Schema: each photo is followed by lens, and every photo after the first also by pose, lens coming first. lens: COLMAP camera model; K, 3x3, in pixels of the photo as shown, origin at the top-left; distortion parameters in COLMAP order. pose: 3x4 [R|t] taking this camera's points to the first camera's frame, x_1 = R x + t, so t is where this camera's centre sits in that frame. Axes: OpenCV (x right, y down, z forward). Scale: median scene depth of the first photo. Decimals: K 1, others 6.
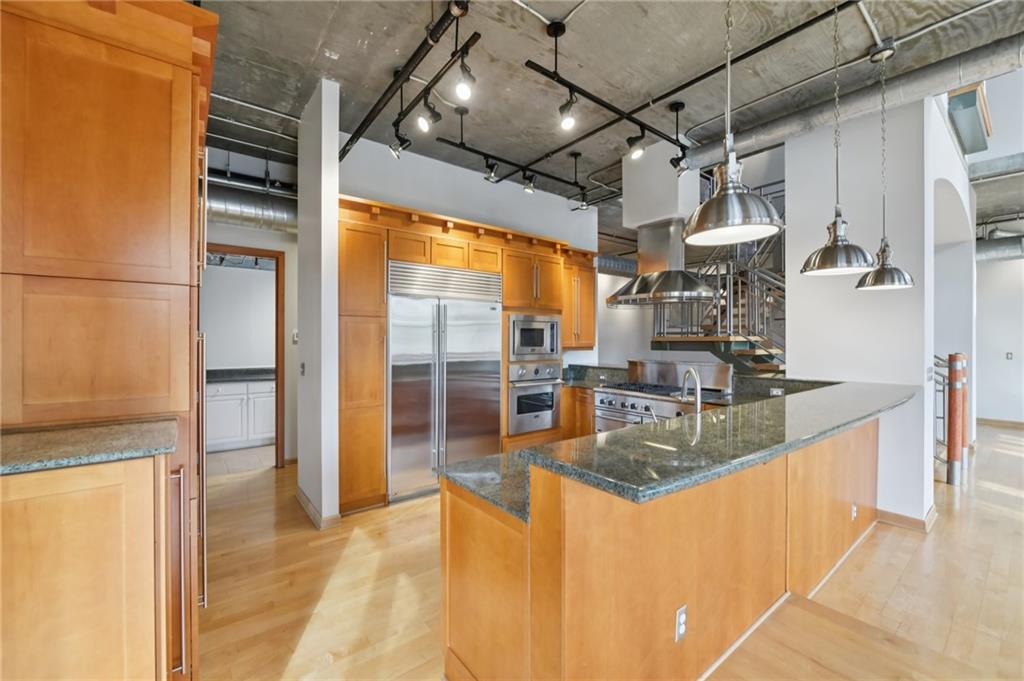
lens RADIAL K [[413.0, 0, 508.5], [0, 413.0, 340.5], [0, 0, 1]] dist [-0.017388, -0.000023]
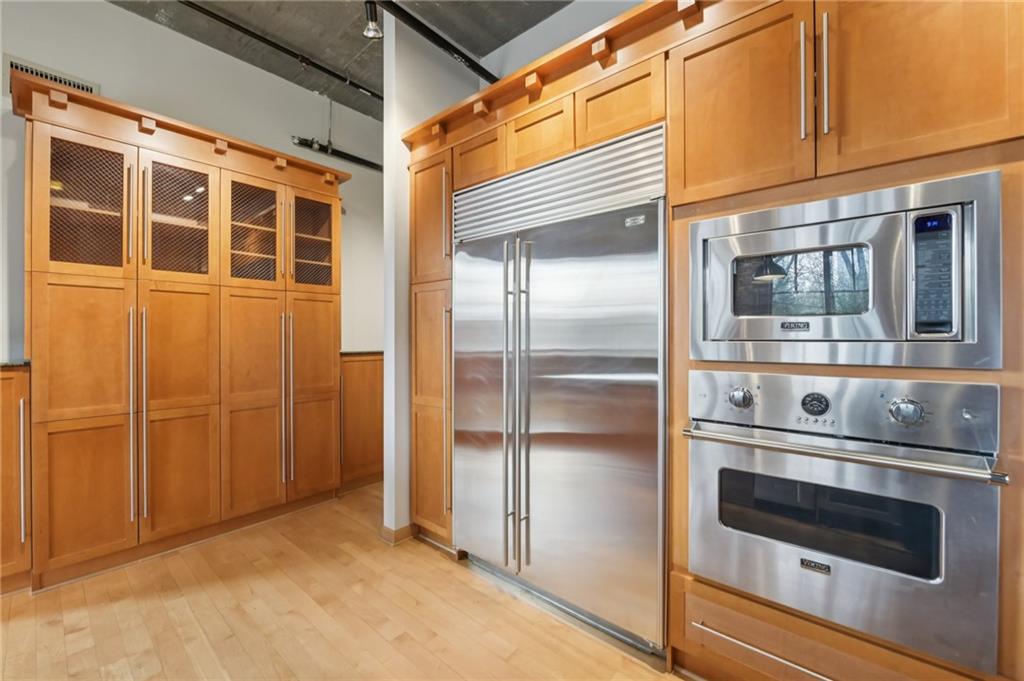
lens RADIAL K [[413.0, 0, 513.0], [0, 413.0, 342.0], [0, 0, 1]] dist [-0.017388, -0.000023]
pose [[0.205622, 0.008731, -0.978593, 0.305515], [-0.002285, 0.999962, 0.008442, 0.031378], [0.978629, 0.000501, 0.205634, 0.763979]]
